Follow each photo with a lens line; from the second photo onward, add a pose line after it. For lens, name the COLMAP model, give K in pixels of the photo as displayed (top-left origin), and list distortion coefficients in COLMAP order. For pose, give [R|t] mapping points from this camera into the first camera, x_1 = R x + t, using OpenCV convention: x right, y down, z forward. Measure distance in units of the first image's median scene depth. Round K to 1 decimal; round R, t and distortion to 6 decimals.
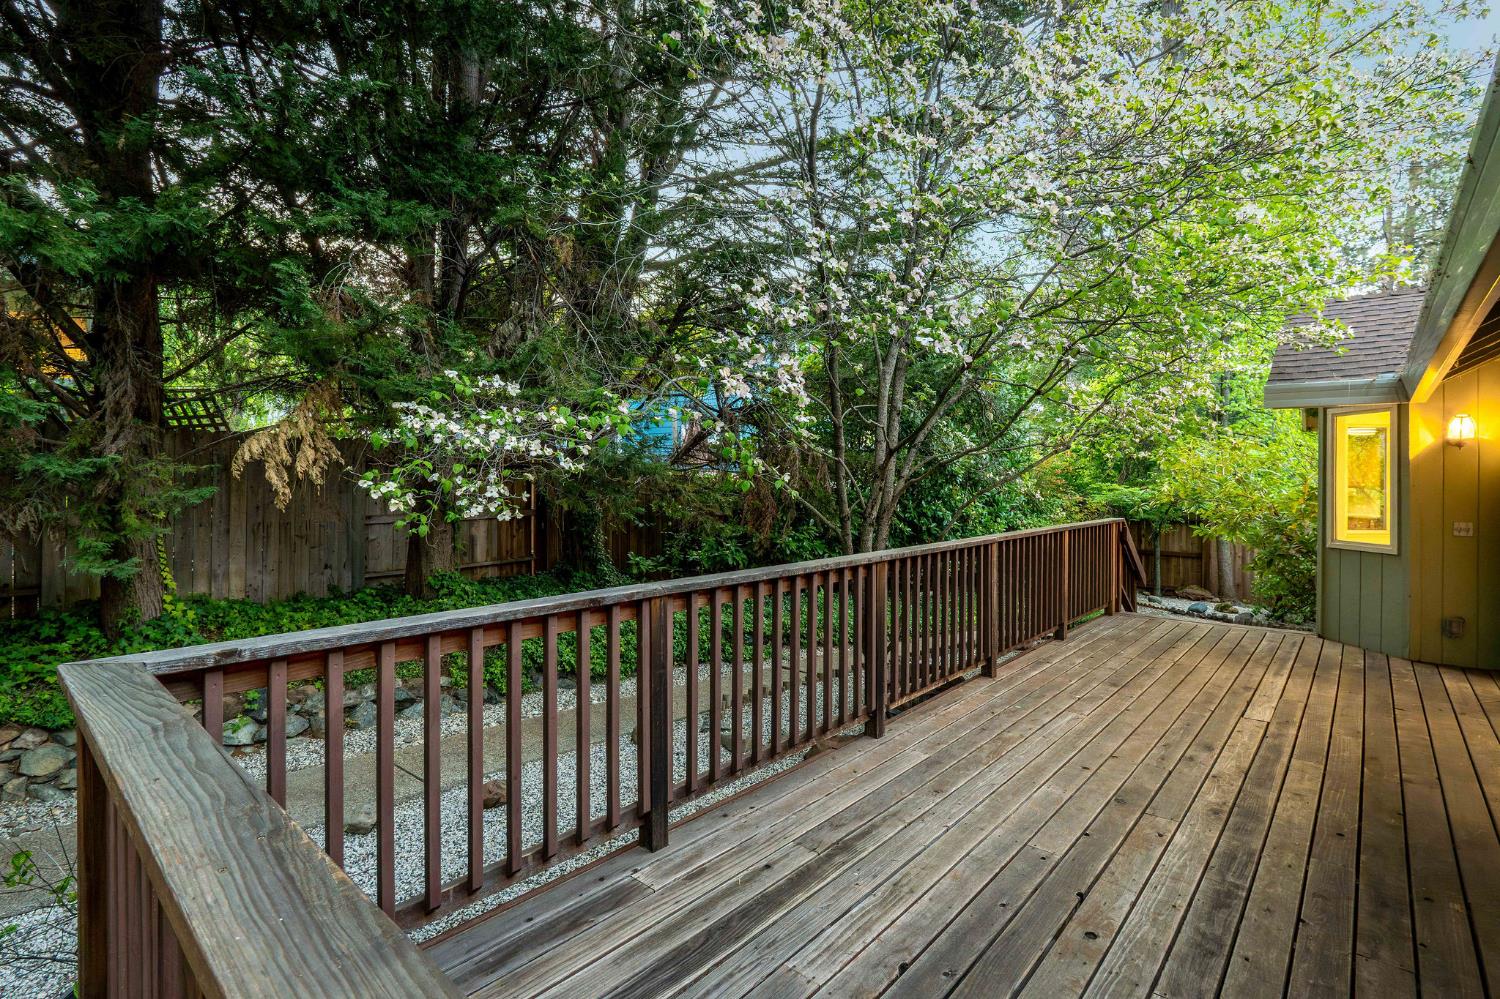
lens RADIAL K [[734.0, 0, 752.4], [0, 734.0, 473.7], [0, 0, 1]] dist [0.001016, 0.000178]
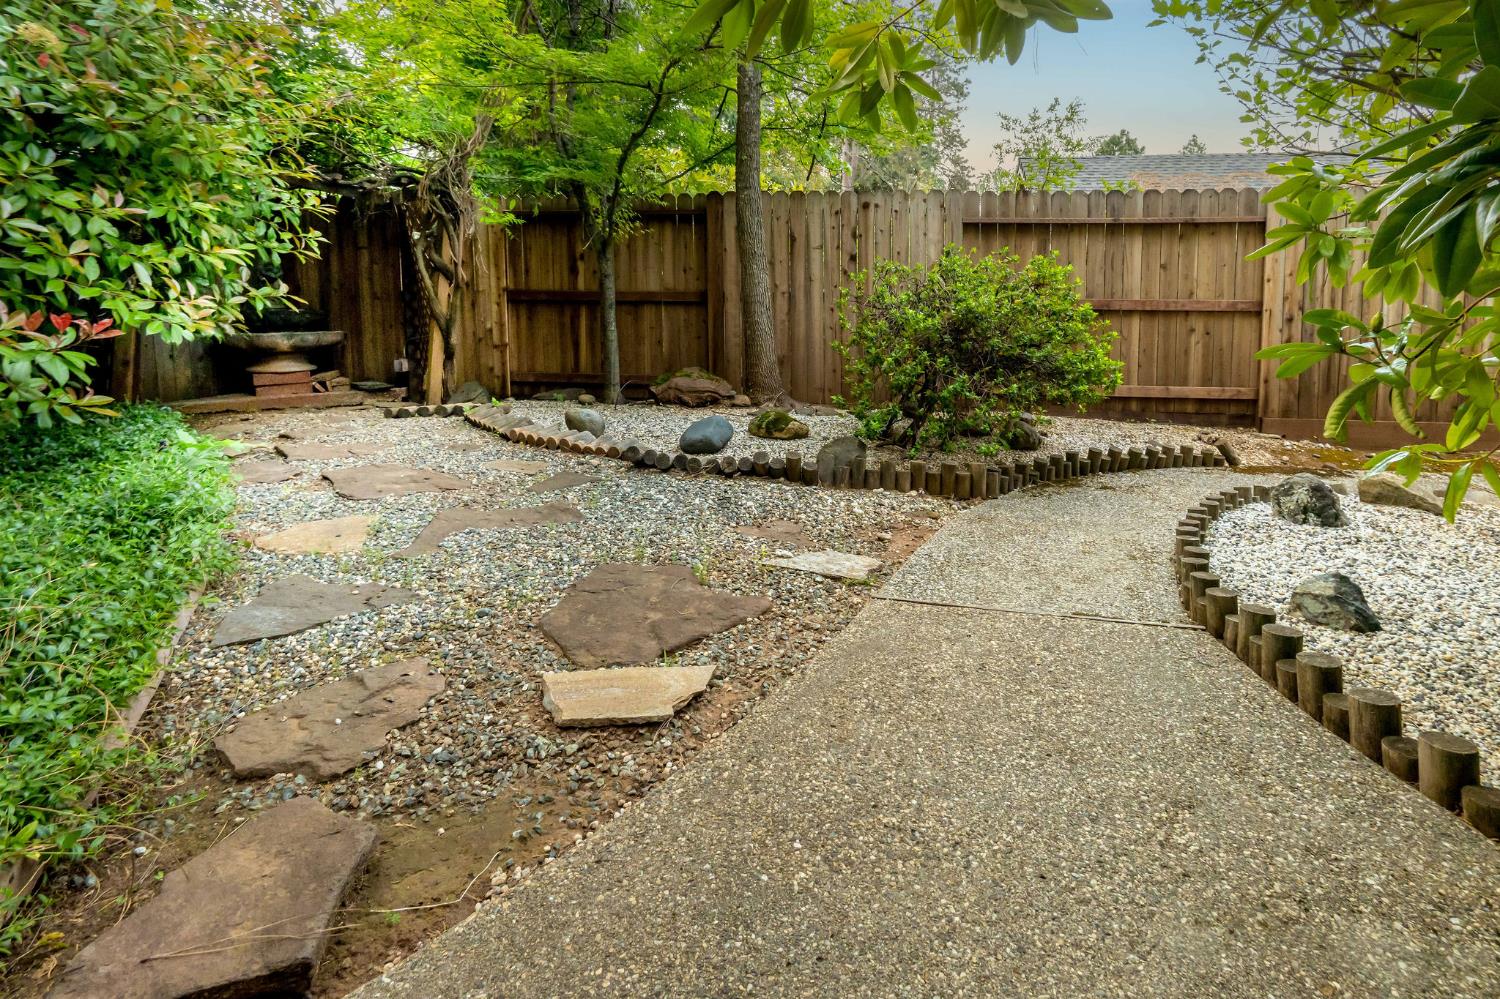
lens RADIAL K [[734.0, 0, 752.4], [0, 734.0, 473.7], [0, 0, 1]] dist [0.001016, 0.000178]
pose [[0.807862, -0.153088, 0.569142, 0.431760], [0.003851, 0.967027, 0.254645, 0.116852], [-0.589359, -0.203526, 0.781814, 0.723613]]
